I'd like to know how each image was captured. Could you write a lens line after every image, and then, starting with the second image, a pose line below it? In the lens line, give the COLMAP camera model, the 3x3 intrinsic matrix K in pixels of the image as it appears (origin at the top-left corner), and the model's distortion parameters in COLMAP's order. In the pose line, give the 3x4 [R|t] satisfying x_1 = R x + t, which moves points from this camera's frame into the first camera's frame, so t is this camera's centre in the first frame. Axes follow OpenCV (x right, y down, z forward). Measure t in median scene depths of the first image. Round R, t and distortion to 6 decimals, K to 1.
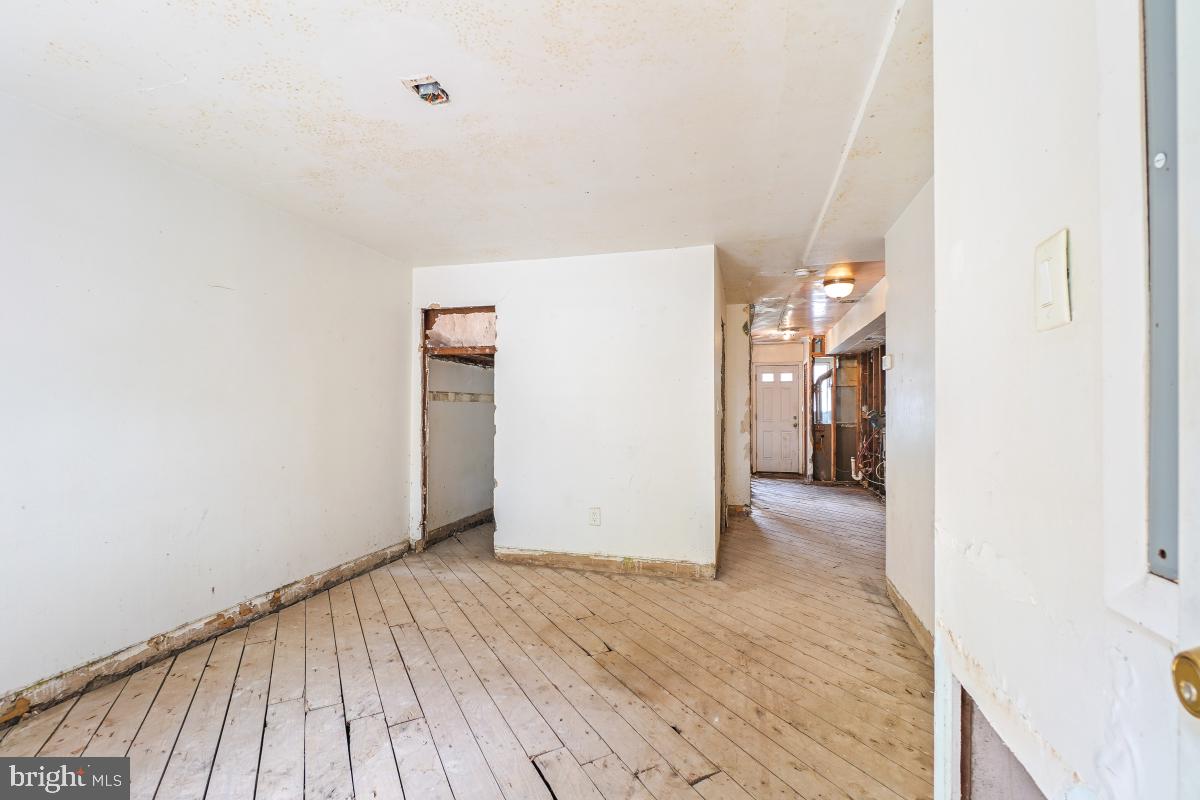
lens RADIAL K [[532.6, 0, 598.8], [0, 532.6, 404.7], [0, 0, 1]] dist [-0.024902, 0.005581]
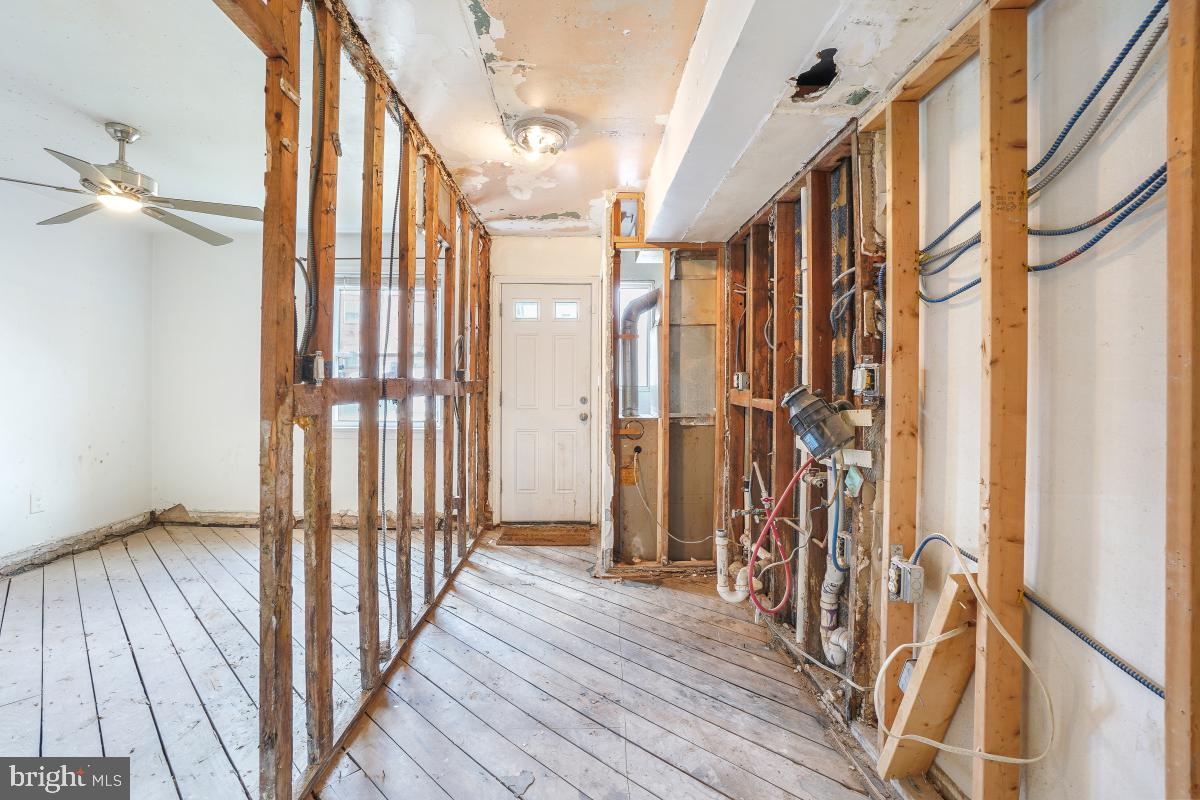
lens RADIAL K [[532.6, 0, 611.3], [0, 532.6, 390.5], [0, 0, 1]] dist [-0.024902, 0.005581]
pose [[0.945163, -0.002317, 0.326592, 0.274265], [-0.005450, 0.999724, 0.022865, 0.006248], [-0.326554, -0.023391, 0.944889, 0.632432]]
